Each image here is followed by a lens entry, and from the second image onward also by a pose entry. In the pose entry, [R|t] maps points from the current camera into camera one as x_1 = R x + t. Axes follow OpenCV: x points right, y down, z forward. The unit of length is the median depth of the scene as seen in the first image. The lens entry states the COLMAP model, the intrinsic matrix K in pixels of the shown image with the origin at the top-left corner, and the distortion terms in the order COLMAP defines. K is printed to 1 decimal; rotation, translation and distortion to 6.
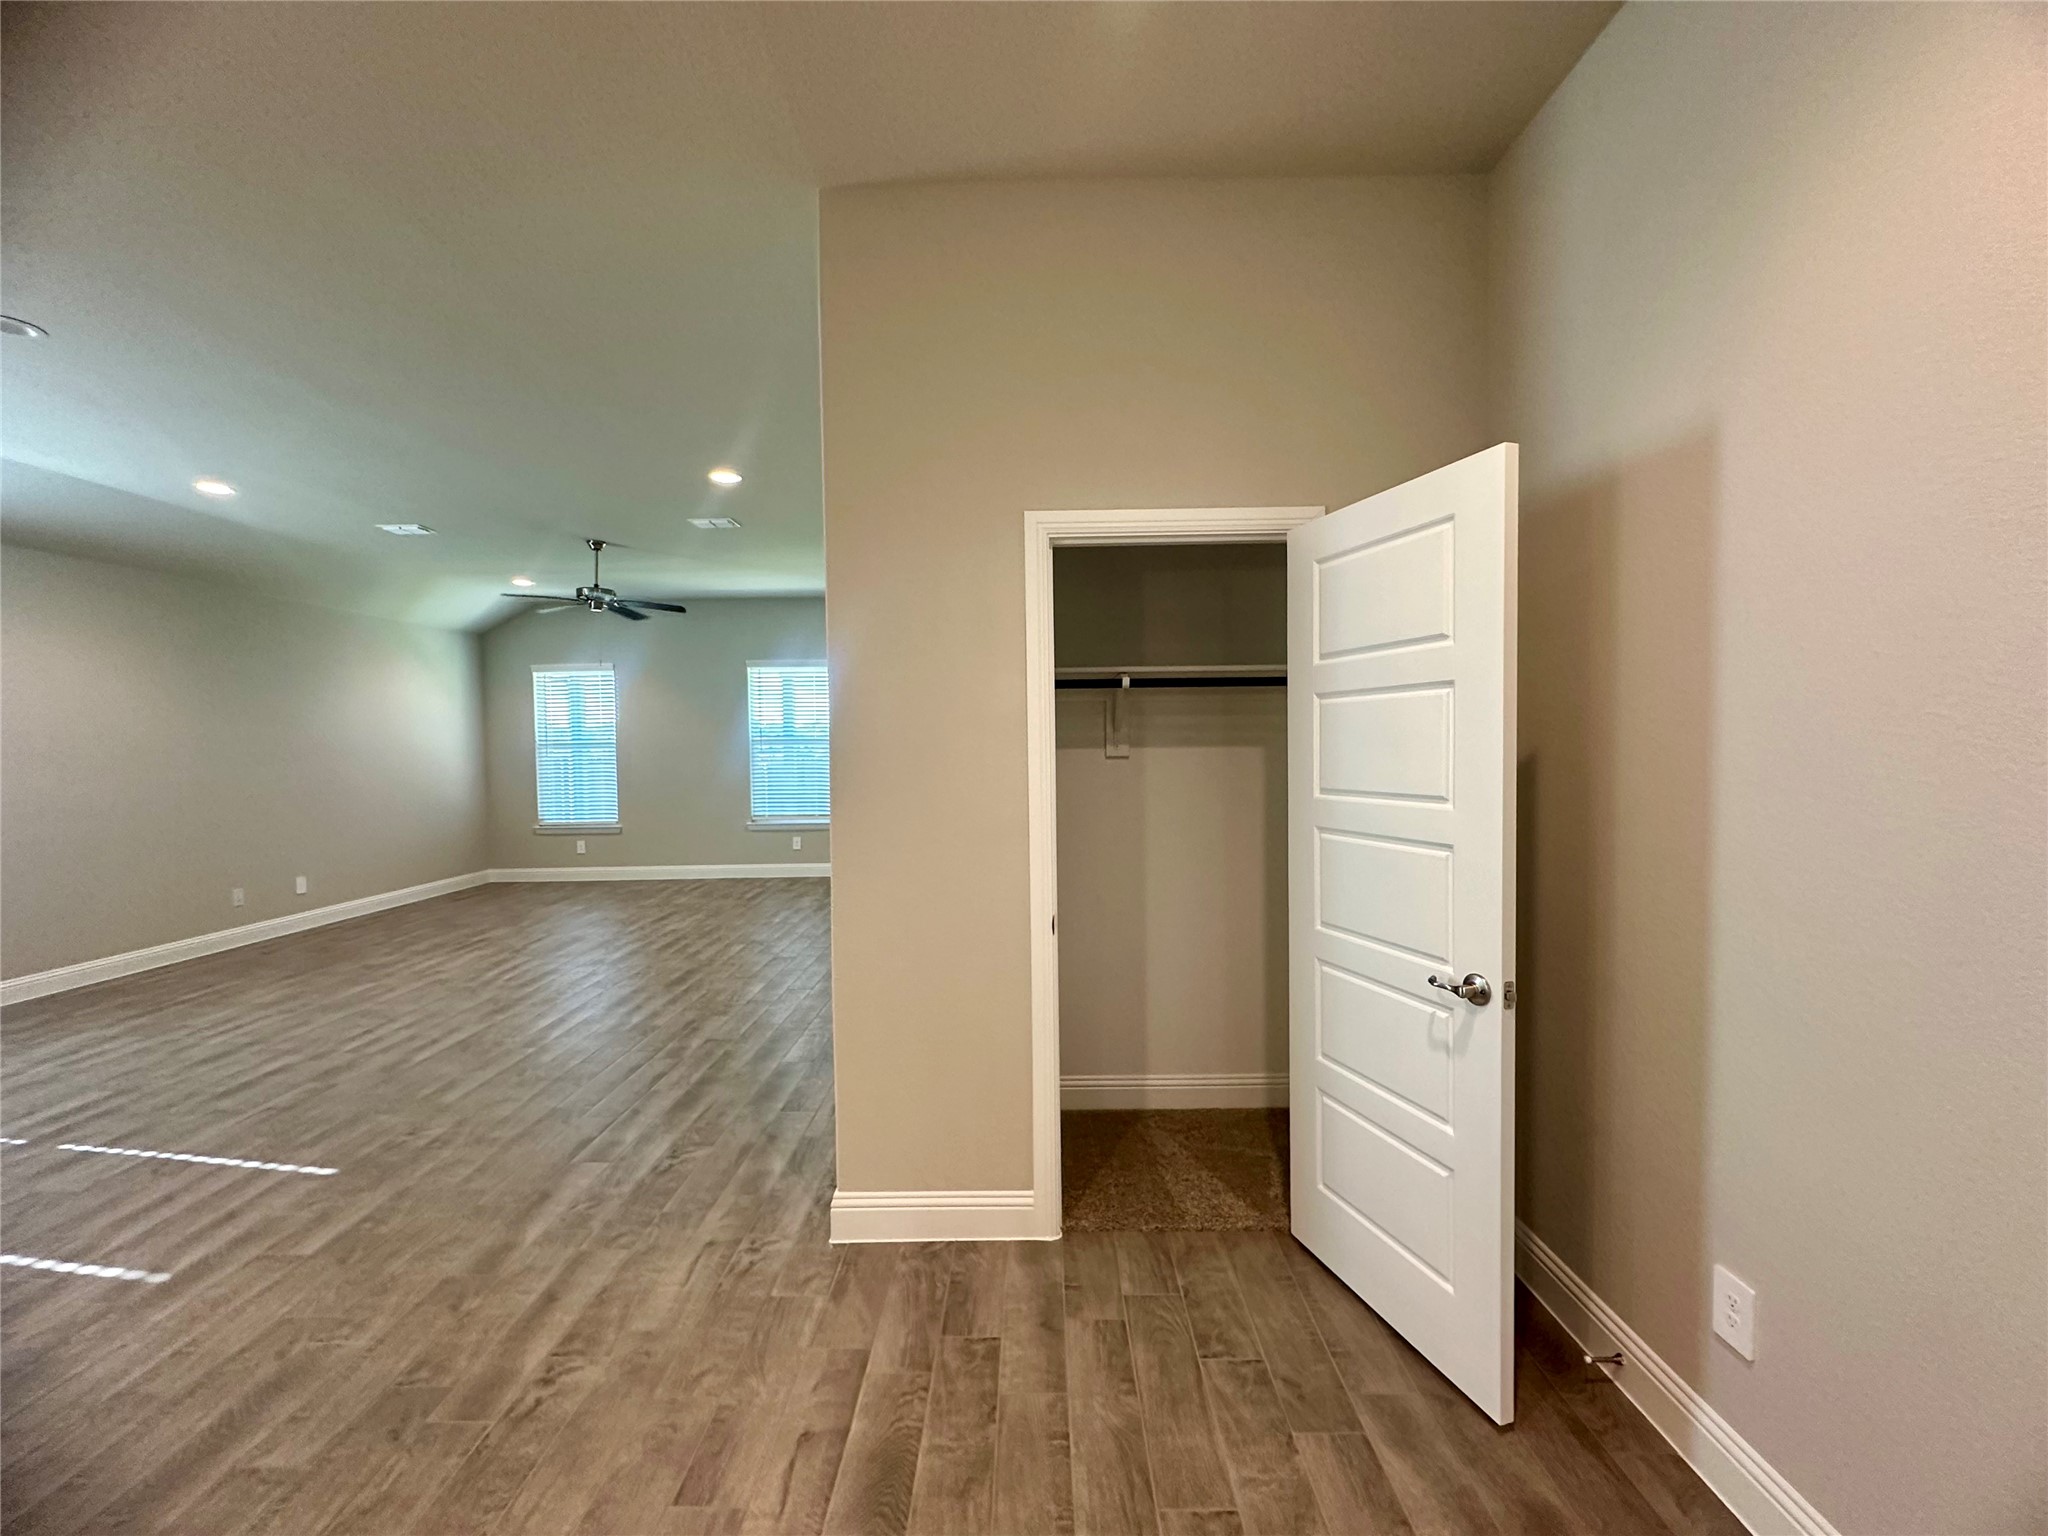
lens RADIAL K [[822.4, 0, 1030.9], [0, 822.4, 770.8], [0, 0, 1]] dist [0.002279, 0.000412]
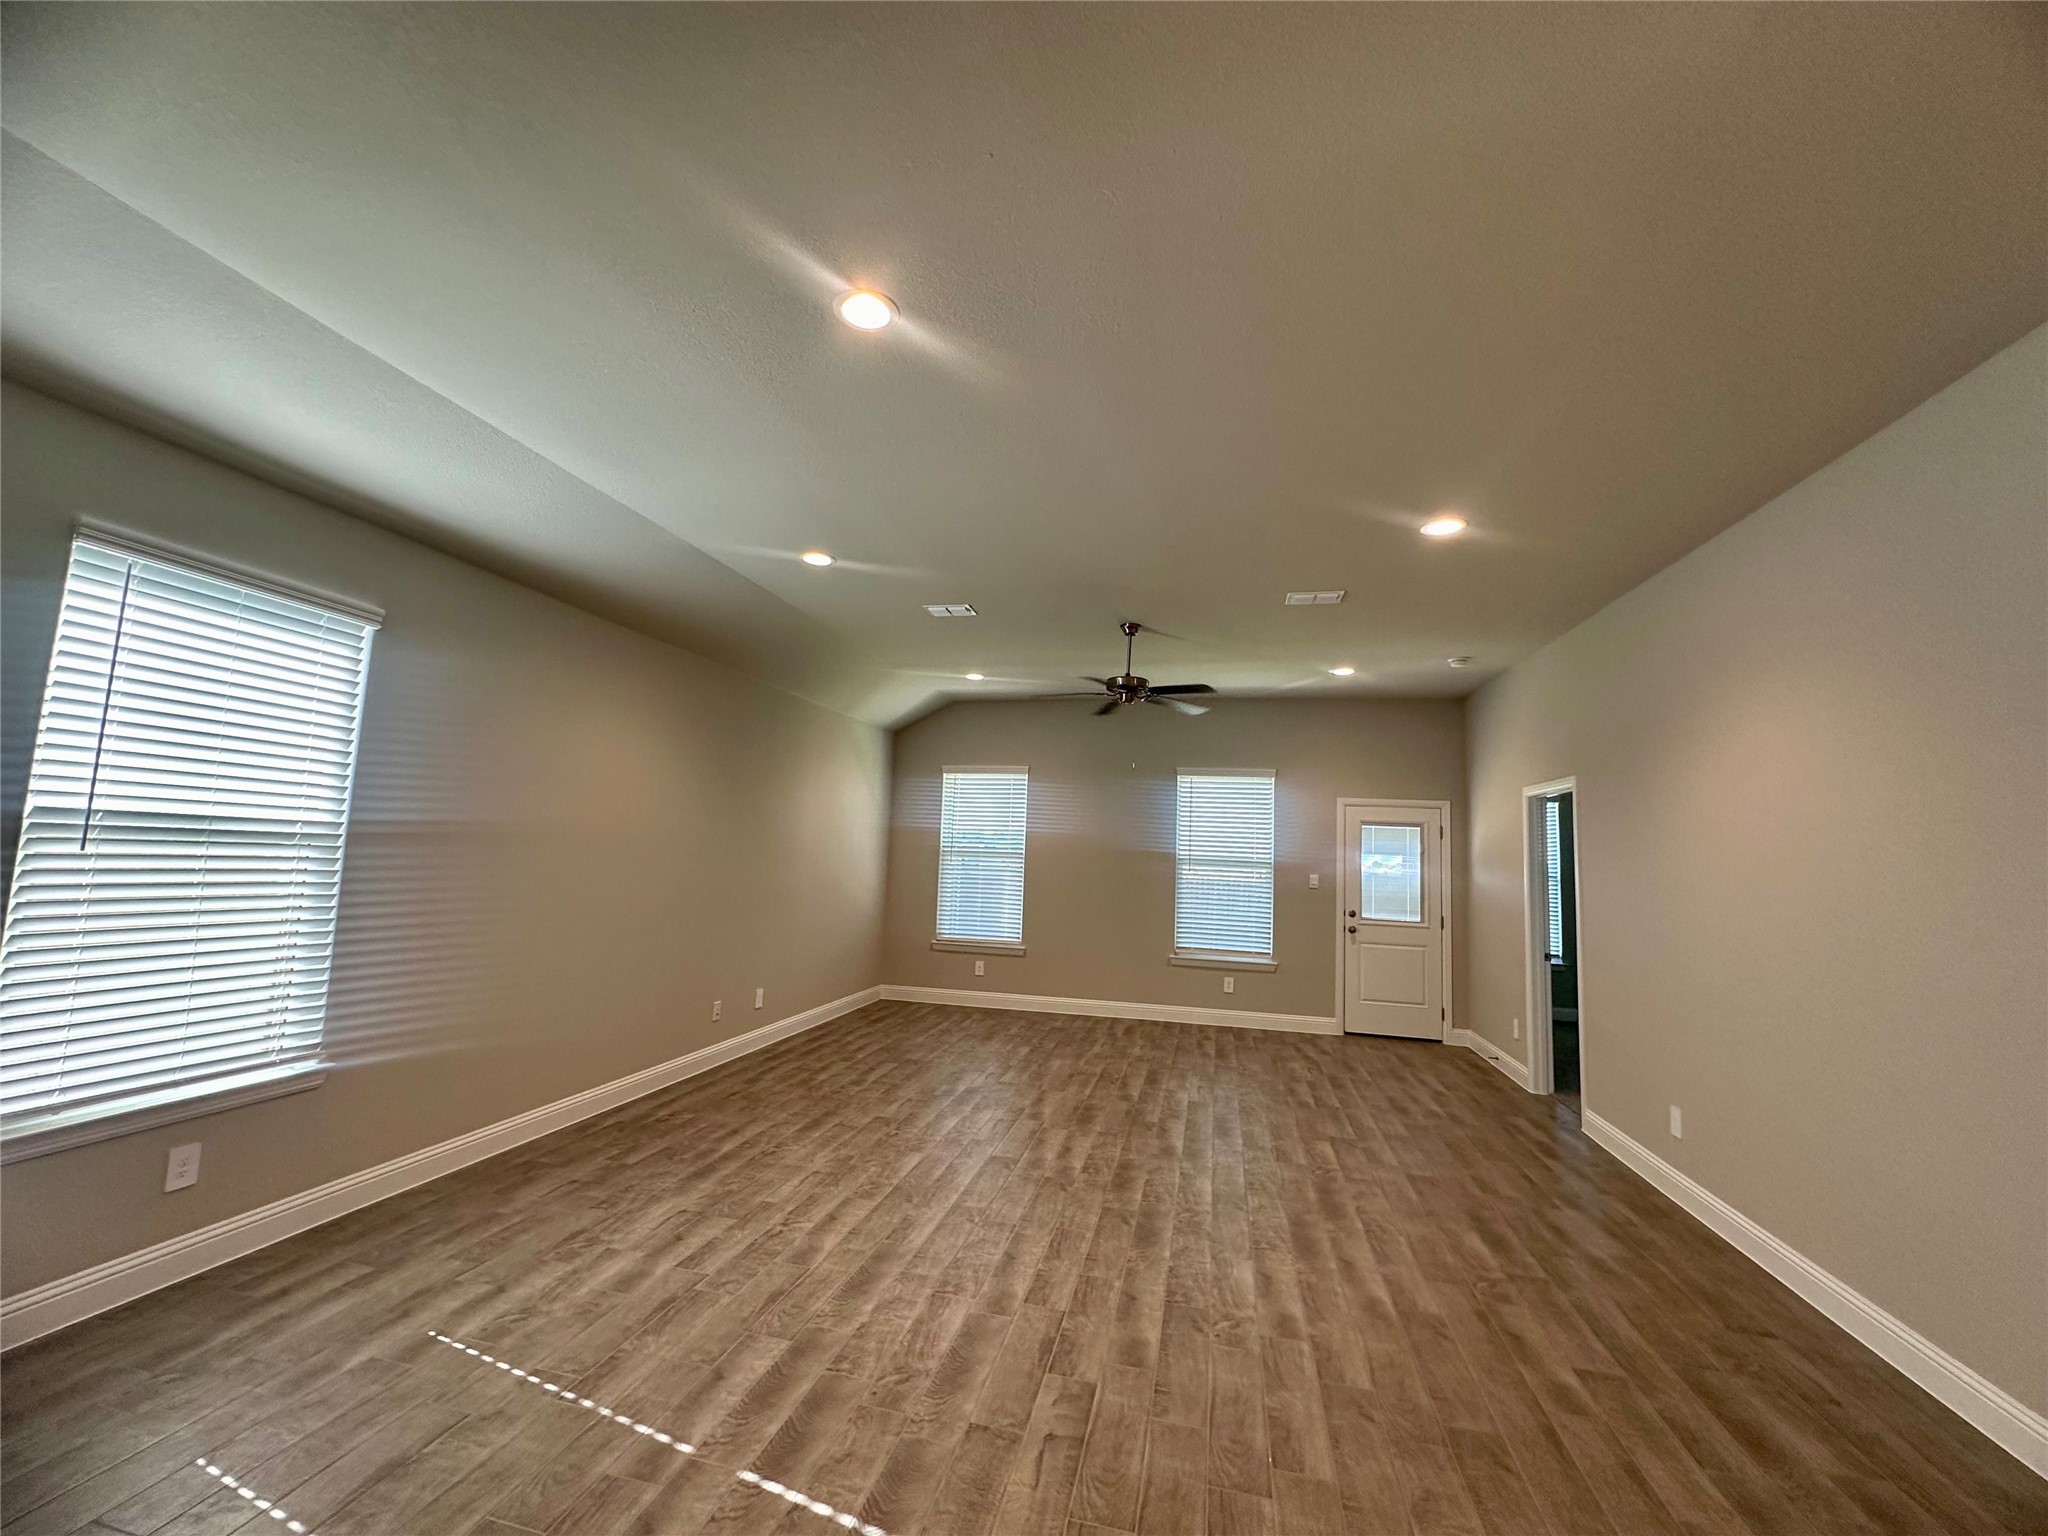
lens RADIAL K [[822.4, 0, 1037.7], [0, 822.4, 759.7], [0, 0, 1]] dist [0.002279, 0.000412]
pose [[0.976168, 0.027719, -0.215239, -0.591036], [-0.060197, 0.987476, -0.145837, -0.008852], [0.208501, 0.155318, 0.965611, 0.223115]]
